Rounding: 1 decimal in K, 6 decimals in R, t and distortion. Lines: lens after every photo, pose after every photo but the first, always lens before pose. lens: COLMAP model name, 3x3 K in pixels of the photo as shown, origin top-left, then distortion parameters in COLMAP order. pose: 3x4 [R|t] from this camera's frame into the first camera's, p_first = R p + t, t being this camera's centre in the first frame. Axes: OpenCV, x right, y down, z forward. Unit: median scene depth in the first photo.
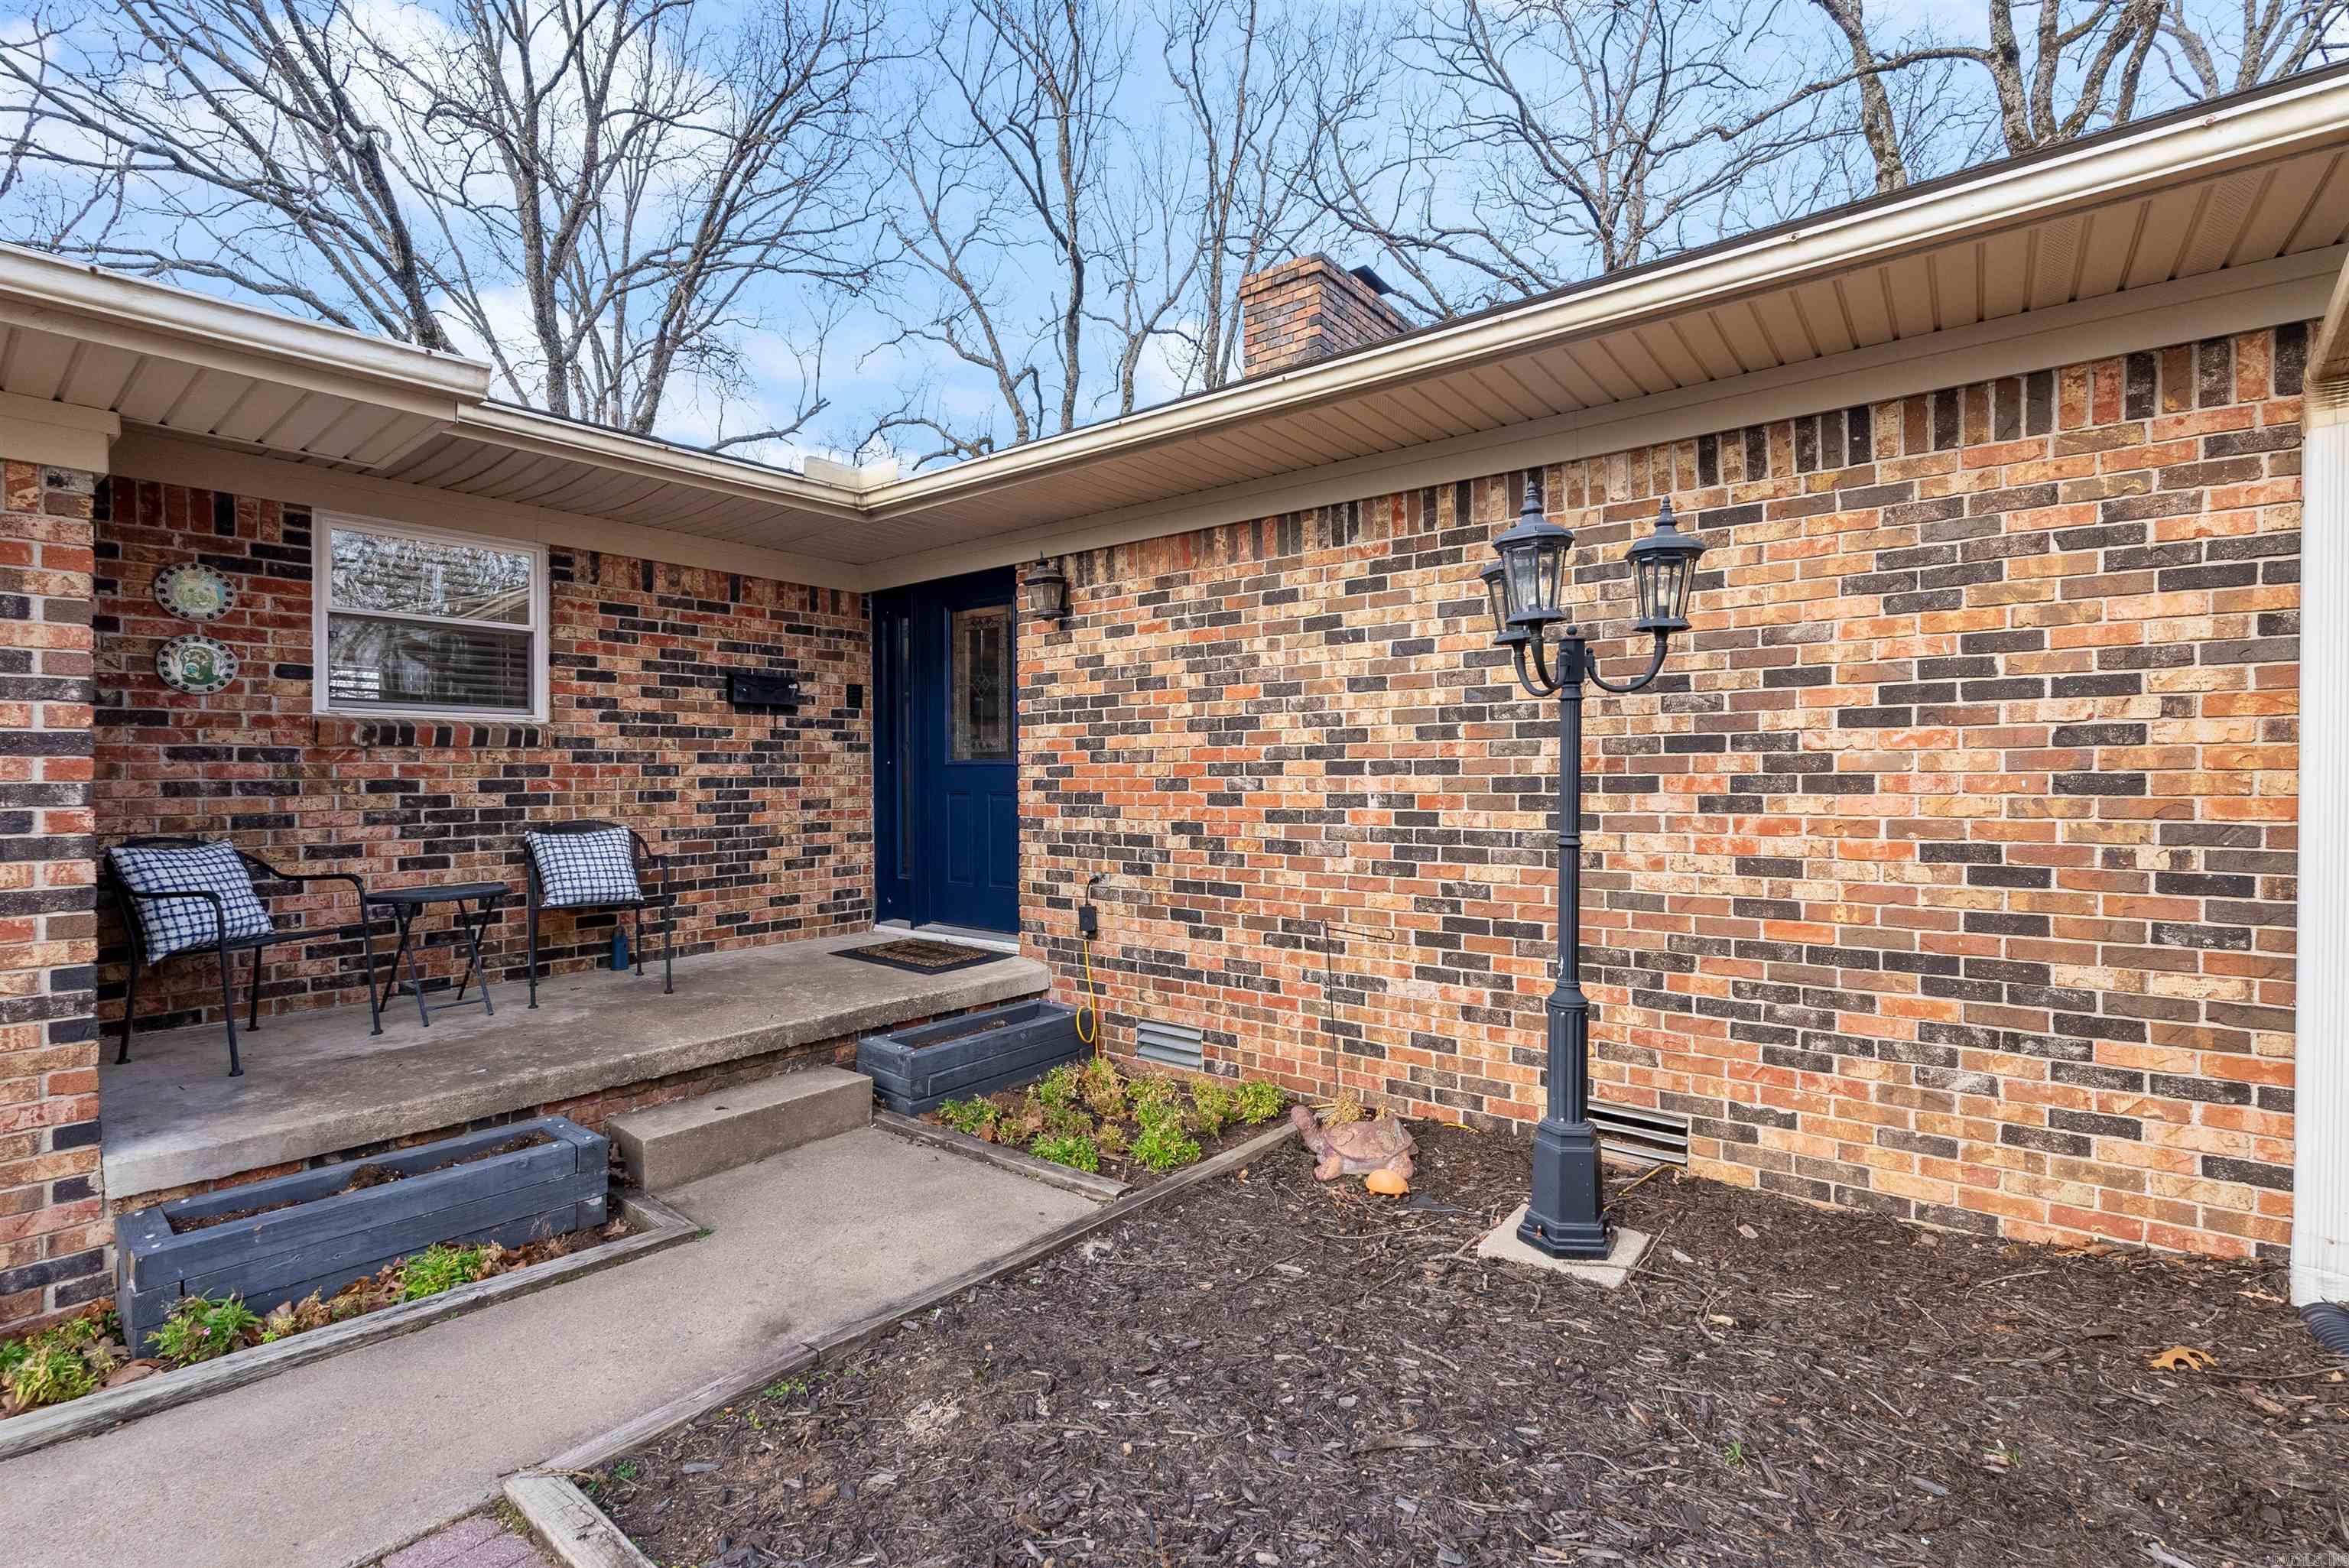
lens RADIAL K [[1053.1, 0, 1172.6], [0, 1053.1, 758.4], [0, 0, 1]] dist [-0.002876, 0.000141]
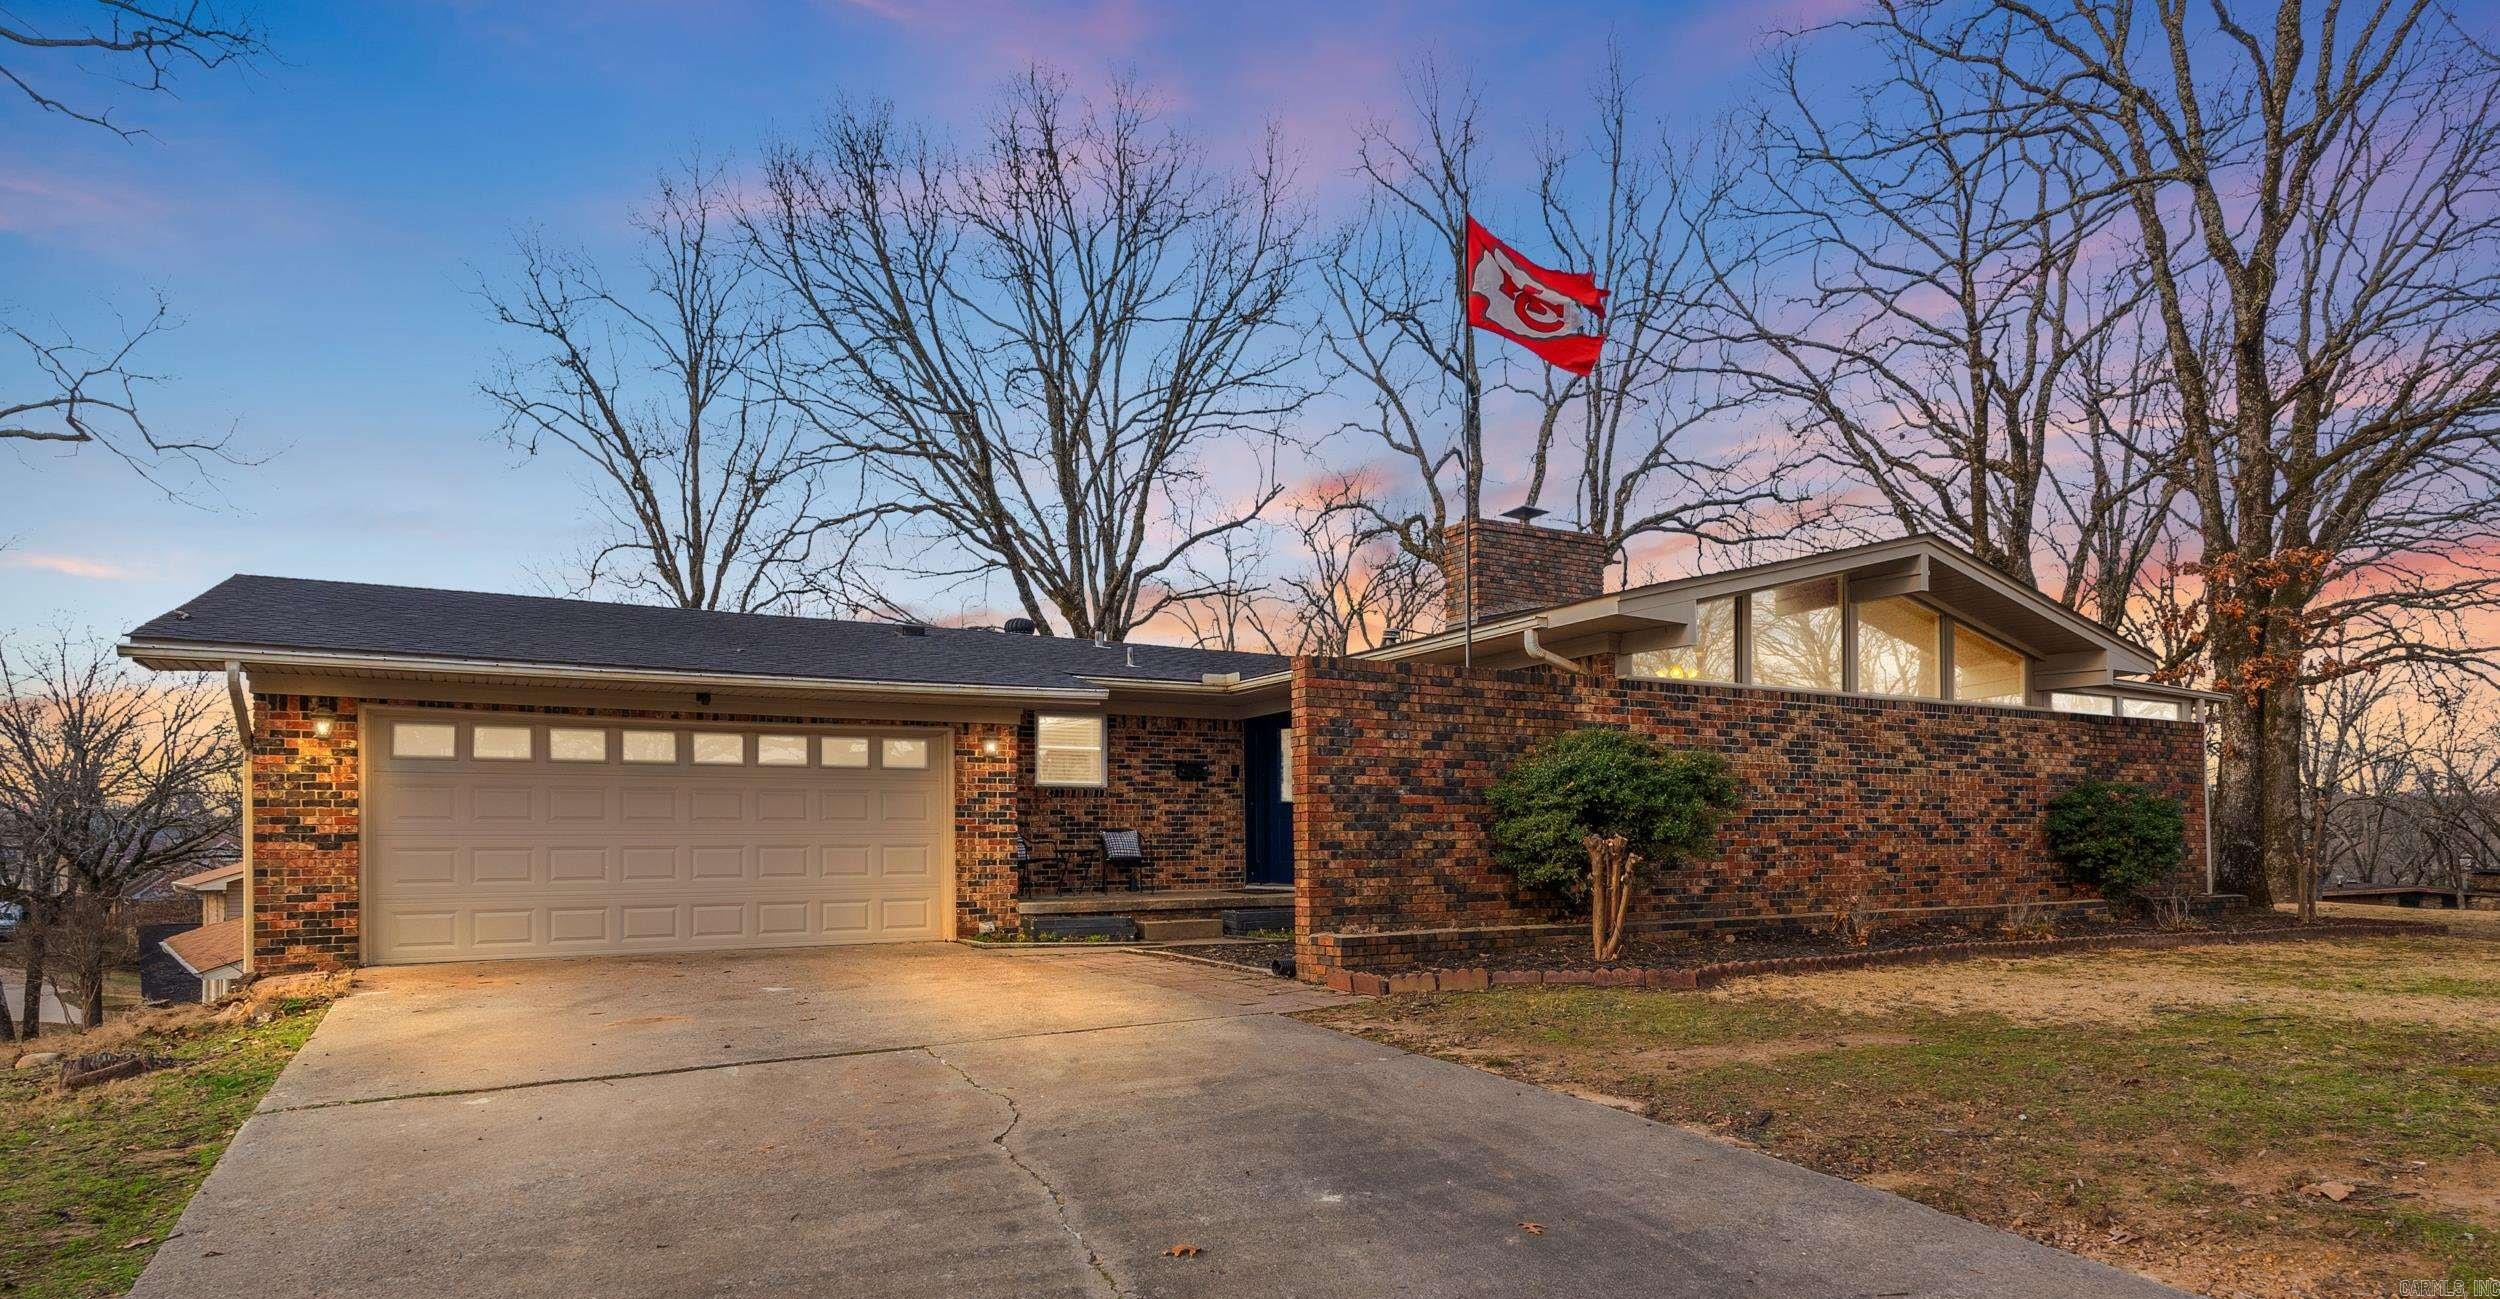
lens RADIAL K [[1428.5, 0, 1250.0], [0, 1428.5, 649.5], [0, 0, 1]] dist [0.000294, -0.000003]
pose [[0.929727, -0.056561, -0.363881, 0.805308], [0.010958, 0.991946, -0.126190, 0.061133], [0.368088, 0.113335, 0.922858, -1.694499]]
